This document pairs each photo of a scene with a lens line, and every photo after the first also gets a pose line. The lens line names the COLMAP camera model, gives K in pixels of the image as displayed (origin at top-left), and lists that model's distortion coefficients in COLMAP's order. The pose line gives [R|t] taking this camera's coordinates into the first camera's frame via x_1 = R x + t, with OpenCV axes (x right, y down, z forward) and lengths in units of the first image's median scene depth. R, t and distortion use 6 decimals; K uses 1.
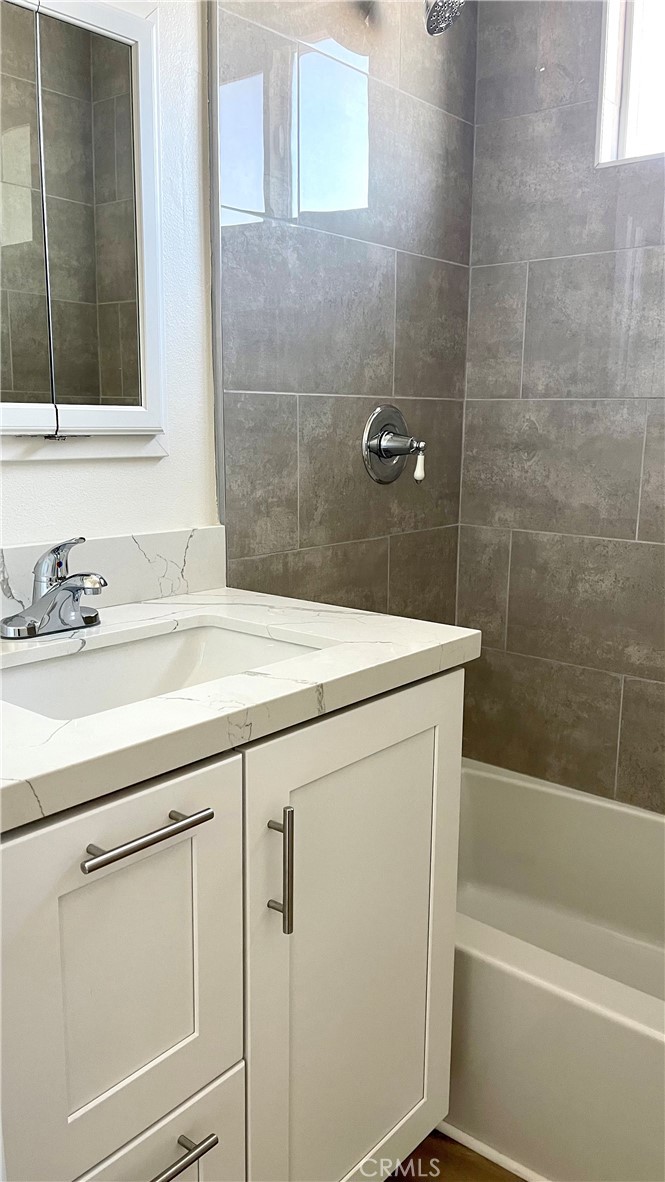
lens RADIAL K [[908.5, 0, 336.4], [0, 908.5, 610.4], [0, 0, 1]] dist [0.043264, -0.020388]
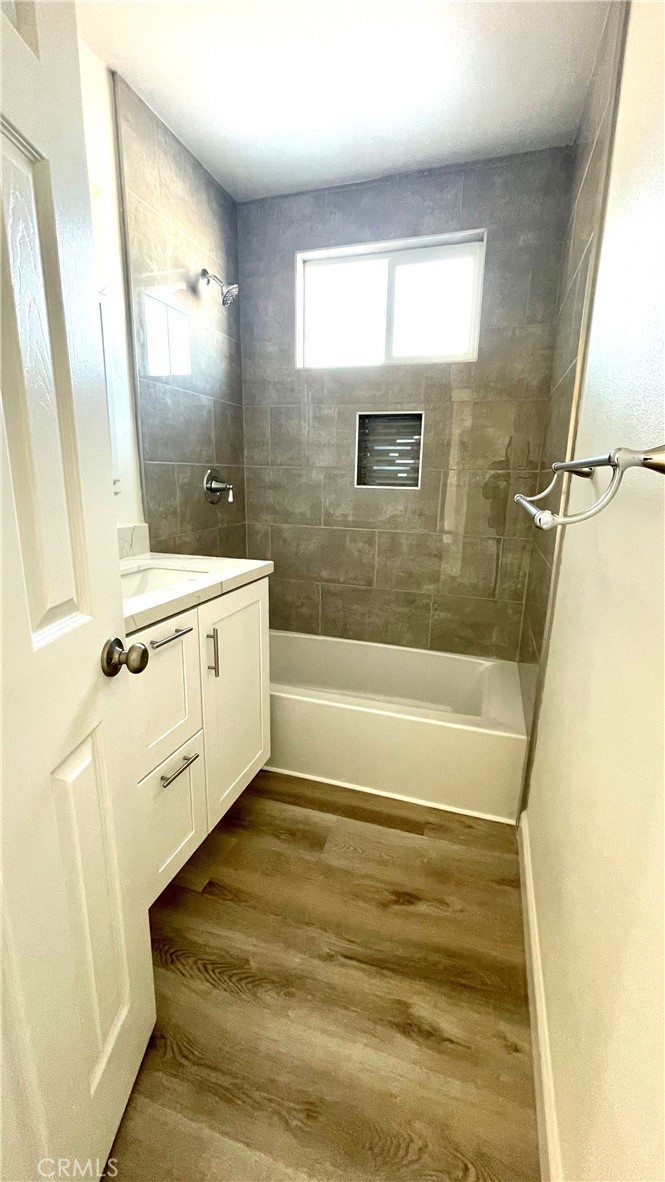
lens RADIAL K [[481.0, 0, 333.1], [0, 481.0, 588.4], [0, 0, 1]] dist [0.017457, 0.000341]
pose [[0.931401, -0.074089, 0.356376, -0.113889], [0.062692, 0.997087, 0.043441, 0.033482], [-0.358556, -0.018119, 0.933332, -0.208197]]
